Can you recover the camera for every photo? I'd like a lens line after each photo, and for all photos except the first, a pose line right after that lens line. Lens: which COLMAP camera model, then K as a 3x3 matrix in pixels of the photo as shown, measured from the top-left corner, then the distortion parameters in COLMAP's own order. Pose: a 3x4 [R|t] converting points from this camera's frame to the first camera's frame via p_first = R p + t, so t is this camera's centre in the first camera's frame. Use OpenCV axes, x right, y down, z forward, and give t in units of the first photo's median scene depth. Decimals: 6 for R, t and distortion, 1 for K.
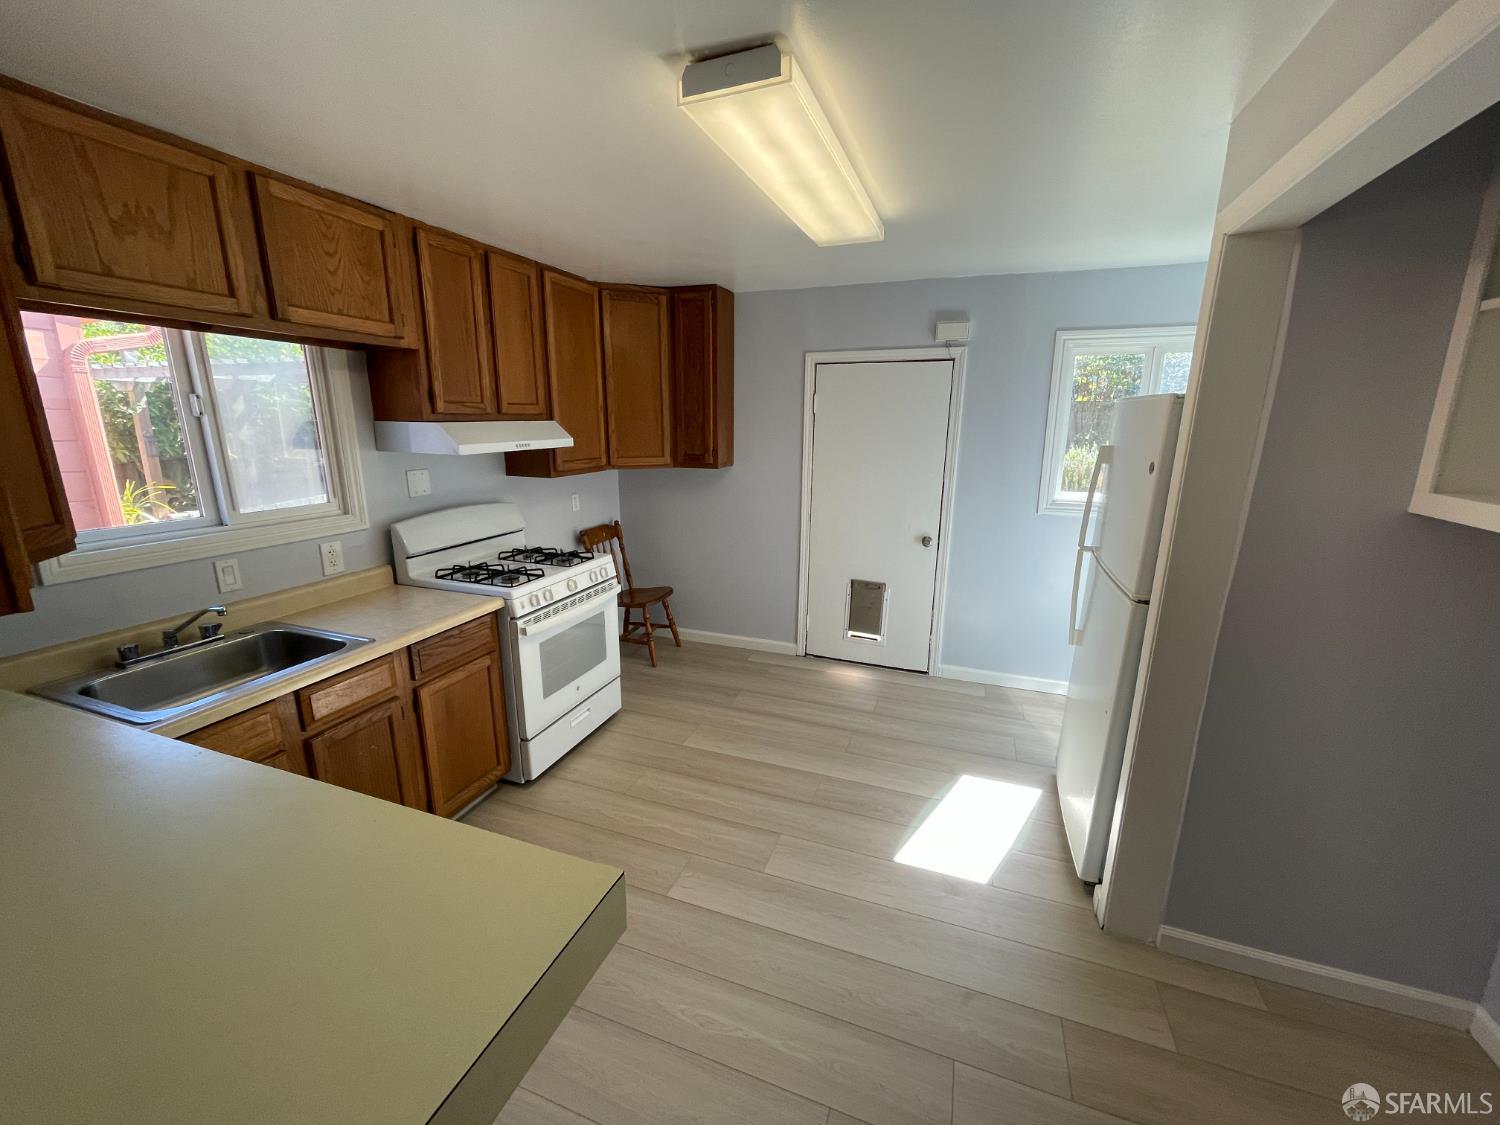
lens RADIAL K [[604.4, 0, 744.1], [0, 604.4, 562.4], [0, 0, 1]] dist [-0.001673, -0.000069]
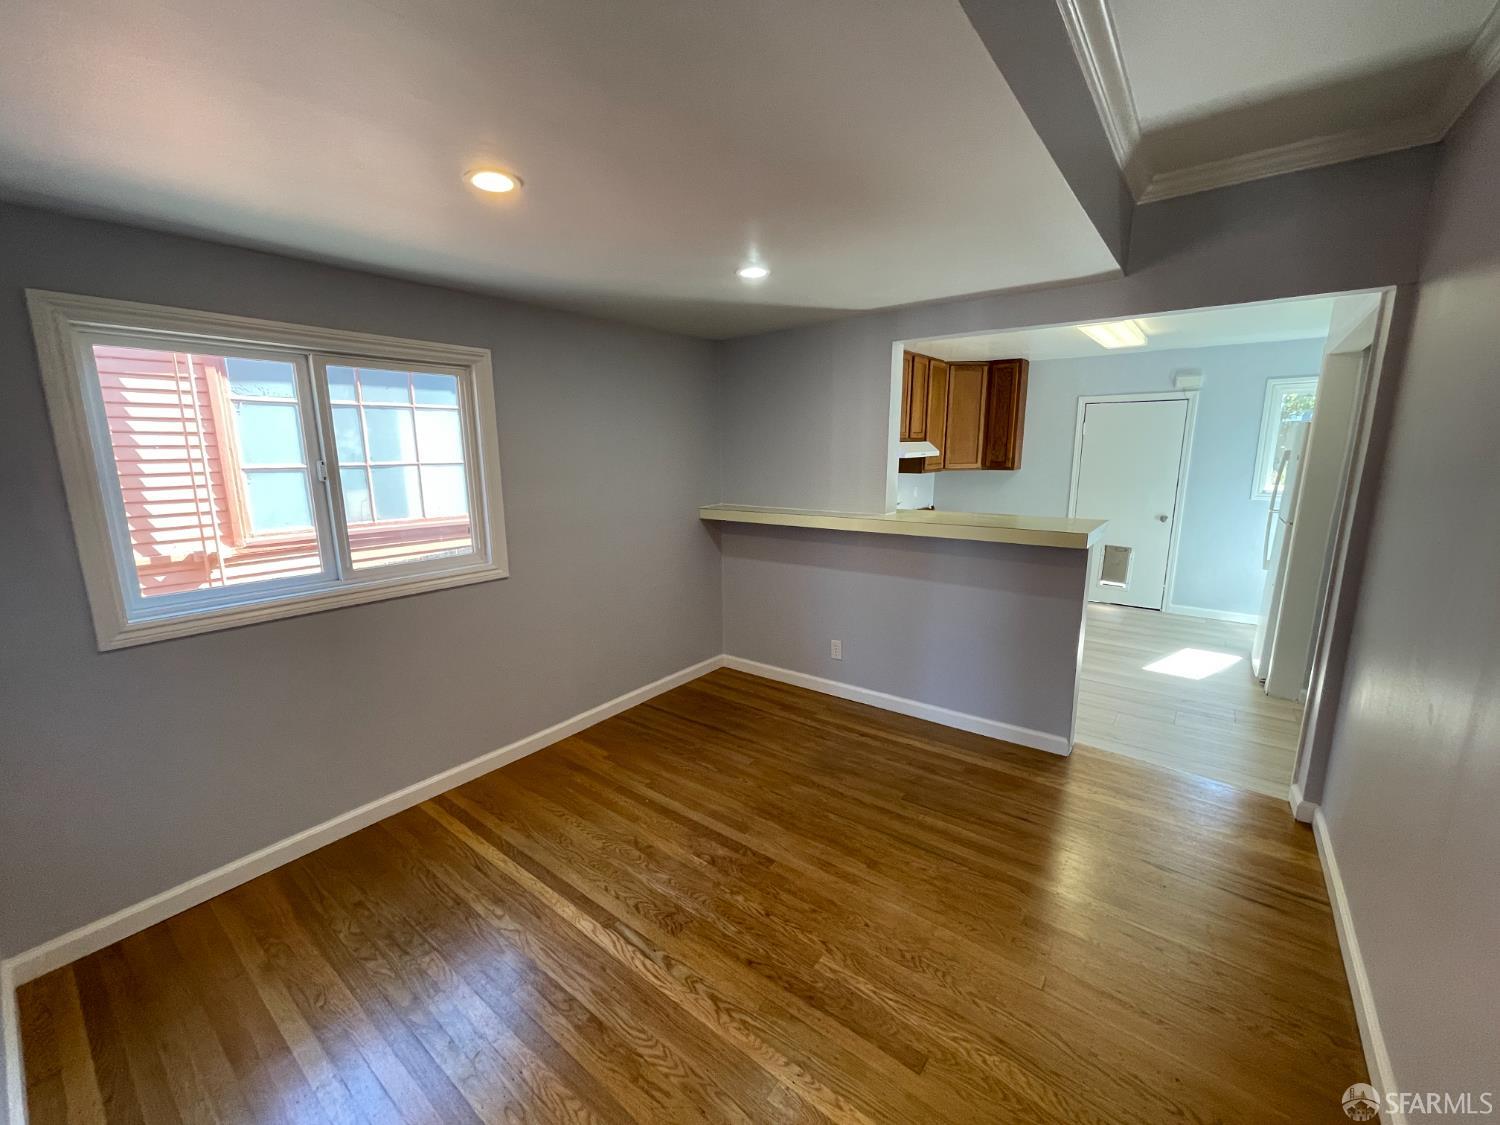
lens RADIAL K [[604.4, 0, 755.5], [0, 604.4, 564.6], [0, 0, 1]] dist [-0.001673, -0.000069]
pose [[0.957504, 0.042932, -0.285208, -0.249018], [-0.052707, 0.998253, -0.026684, 0.183494], [0.283564, 0.040582, 0.958094, -0.758545]]
